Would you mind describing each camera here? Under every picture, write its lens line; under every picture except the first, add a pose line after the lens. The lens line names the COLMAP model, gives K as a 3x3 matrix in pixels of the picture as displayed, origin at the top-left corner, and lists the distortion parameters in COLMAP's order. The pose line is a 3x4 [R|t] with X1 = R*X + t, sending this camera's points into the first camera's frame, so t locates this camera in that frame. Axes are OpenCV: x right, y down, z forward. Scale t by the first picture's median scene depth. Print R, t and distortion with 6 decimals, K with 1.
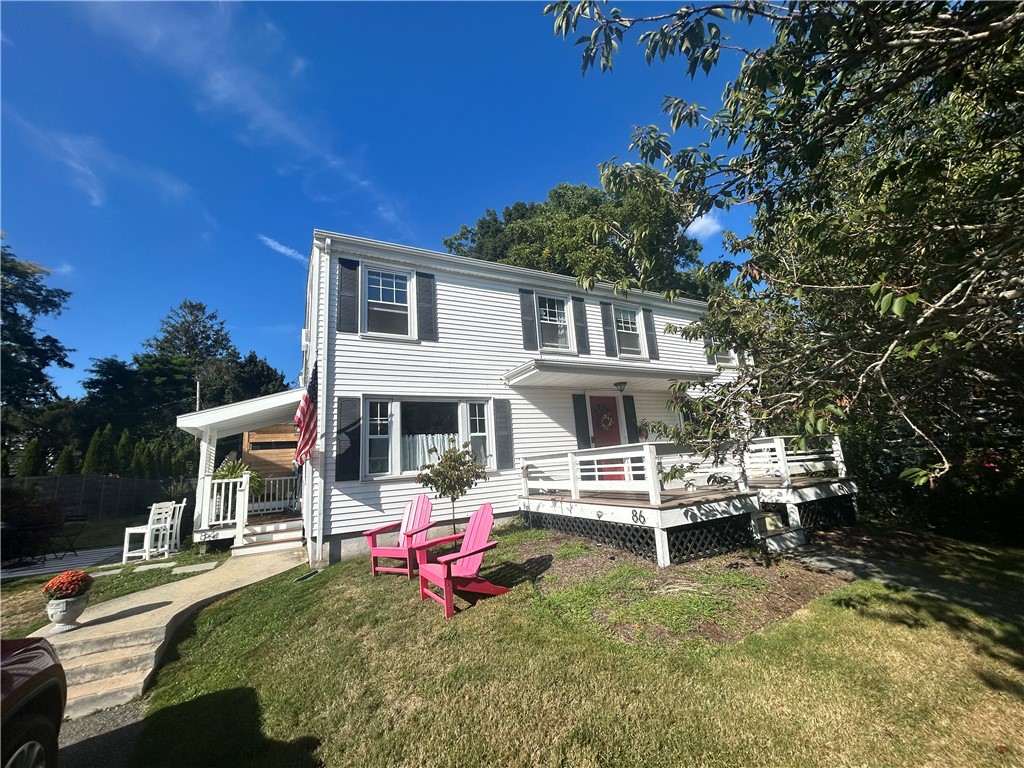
lens RADIAL K [[411.4, 0, 518.5], [0, 411.4, 385.3], [0, 0, 1]] dist [0.000151, 0.000714]
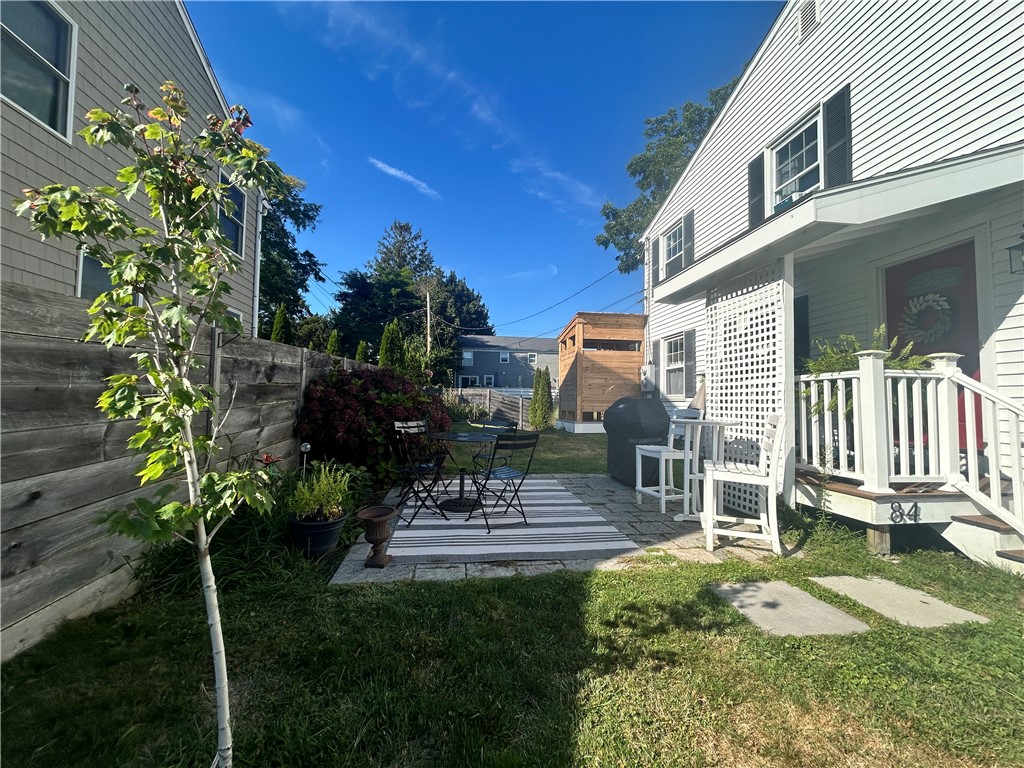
lens RADIAL K [[411.4, 0, 503.0], [0, 411.4, 383.9], [0, 0, 1]] dist [0.000151, 0.000714]
pose [[0.932148, 0.063963, -0.356384, -0.990883], [-0.009386, 0.988211, 0.152813, 0.204342], [0.361956, -0.139099, 0.921759, 0.567022]]
